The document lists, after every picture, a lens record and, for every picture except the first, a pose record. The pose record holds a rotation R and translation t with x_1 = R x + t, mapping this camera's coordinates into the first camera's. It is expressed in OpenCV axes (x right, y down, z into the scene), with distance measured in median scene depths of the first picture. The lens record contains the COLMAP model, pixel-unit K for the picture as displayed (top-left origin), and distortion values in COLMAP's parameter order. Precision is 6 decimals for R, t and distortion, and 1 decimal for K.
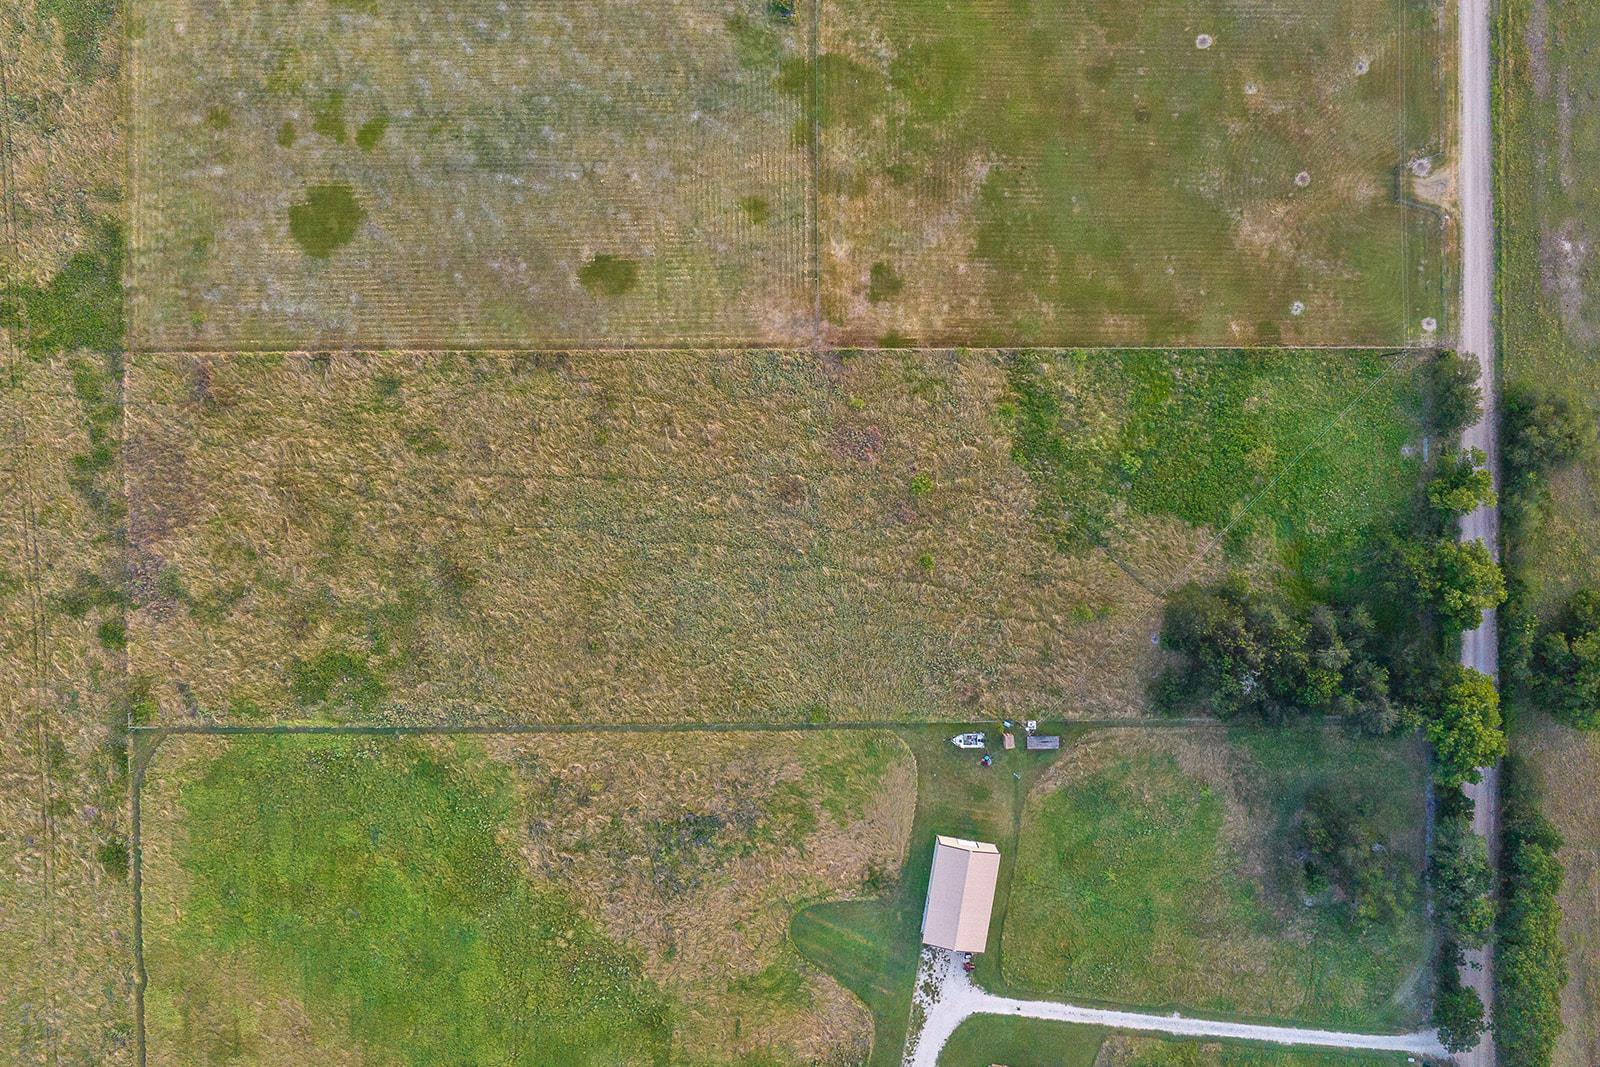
lens RADIAL K [[1175.4, 0, 807.6], [0, 1175.4, 523.7], [0, 0, 1]] dist [-0.038081, -0.001217]
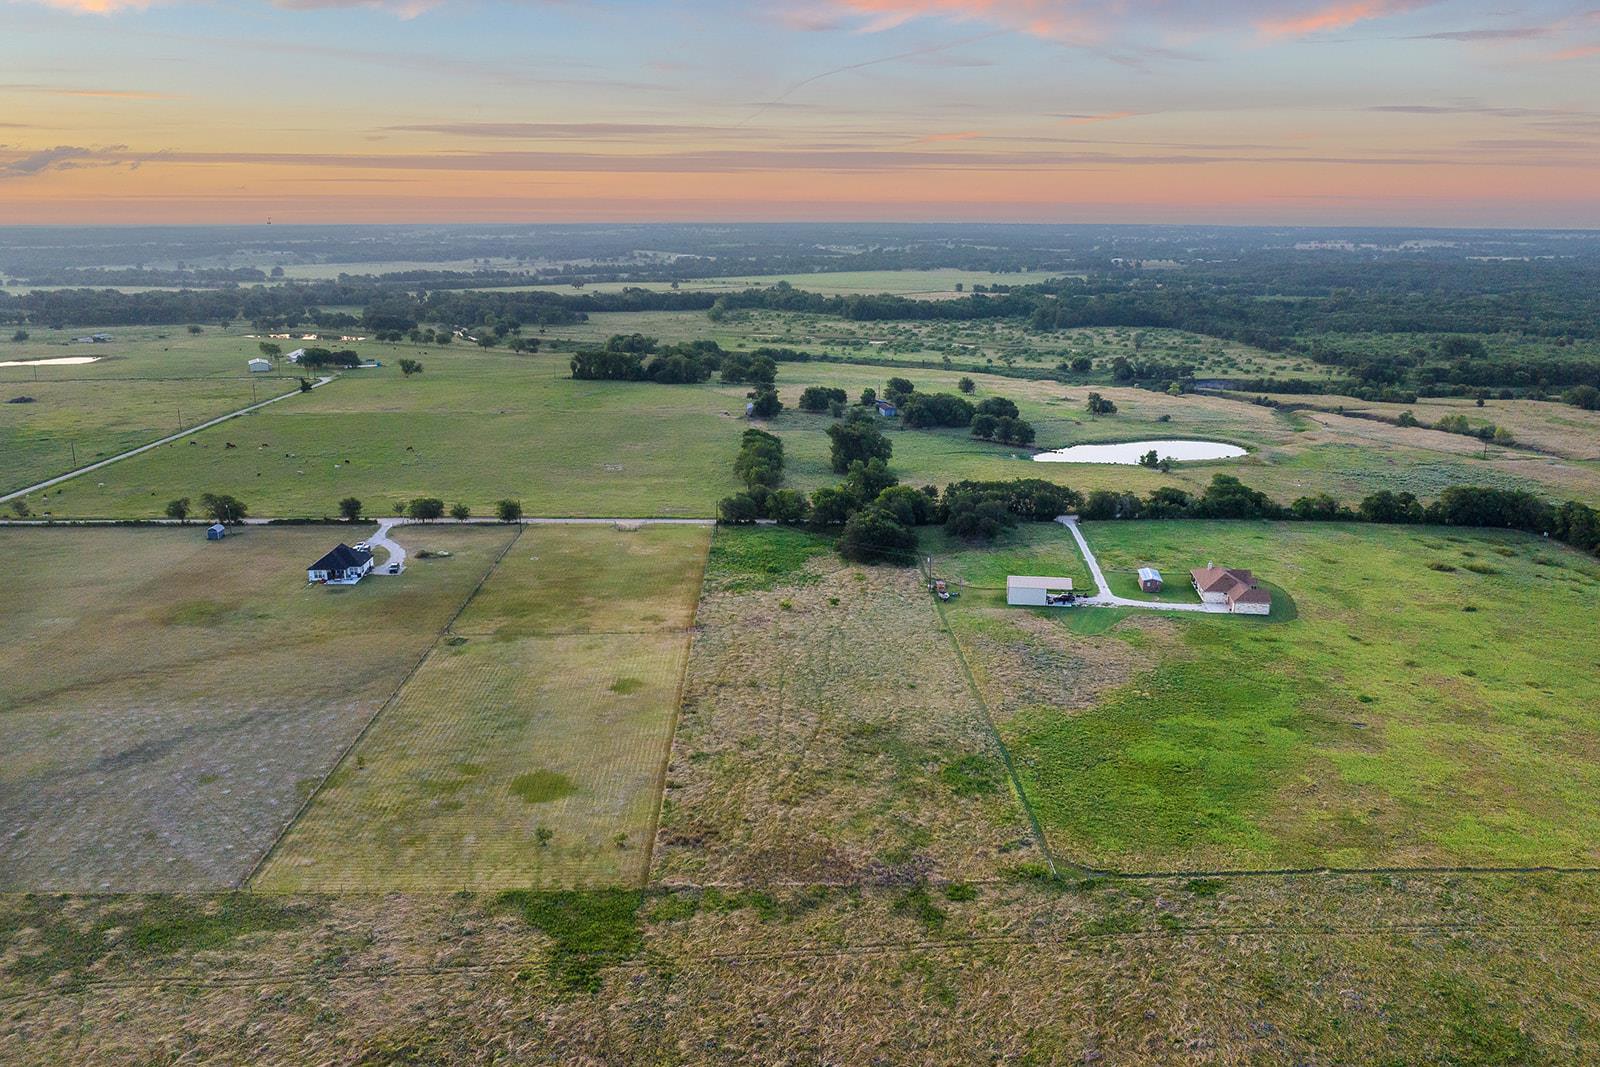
lens RADIAL K [[1180.7, 0, 807.0], [0, 1180.7, 532.2], [0, 0, 1]] dist [-0.034800, -0.005386]
pose [[-0.024530, -0.268252, 0.963037, -1.393287], [0.999699, -0.006009, 0.023790, -0.041552], [-0.000595, 0.963330, 0.268318, 0.482840]]
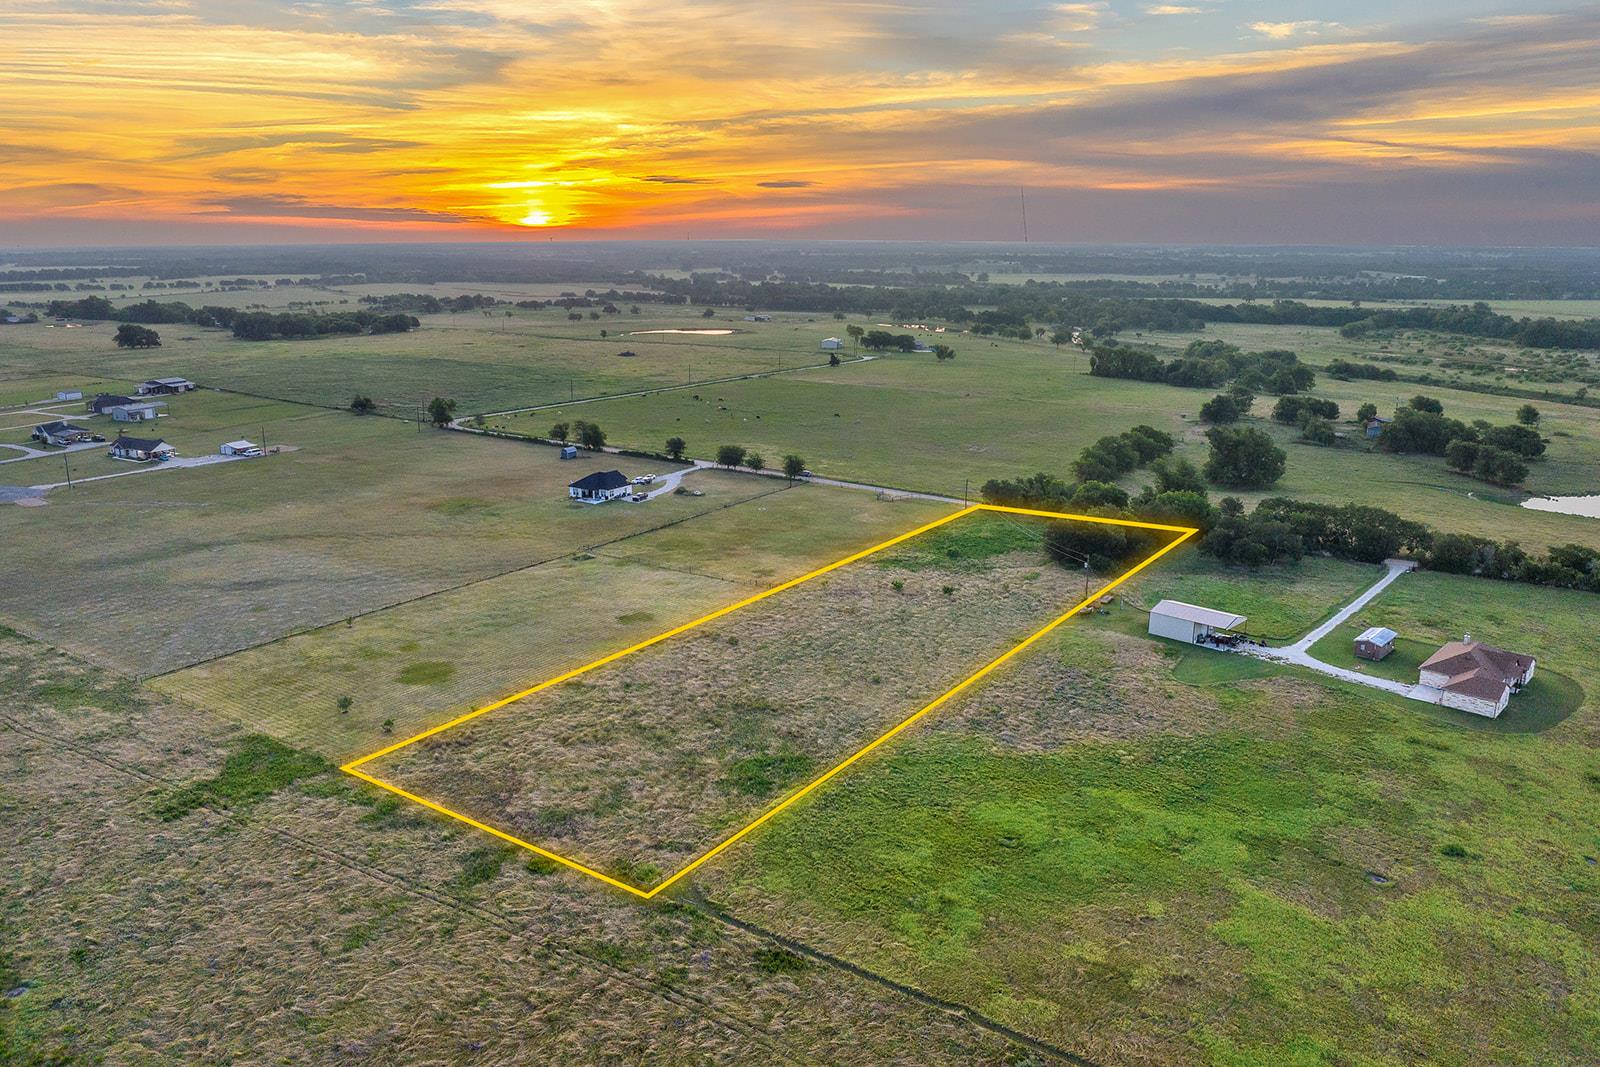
lens RADIAL K [[1175.4, 0, 807.6], [0, 1175.4, 523.7], [0, 0, 1]] dist [-0.038081, -0.001217]
pose [[0.561971, -0.203237, 0.801800, -1.076802], [0.827157, 0.137538, -0.544880, 0.633179], [0.000462, 0.969421, 0.245401, 0.583061]]
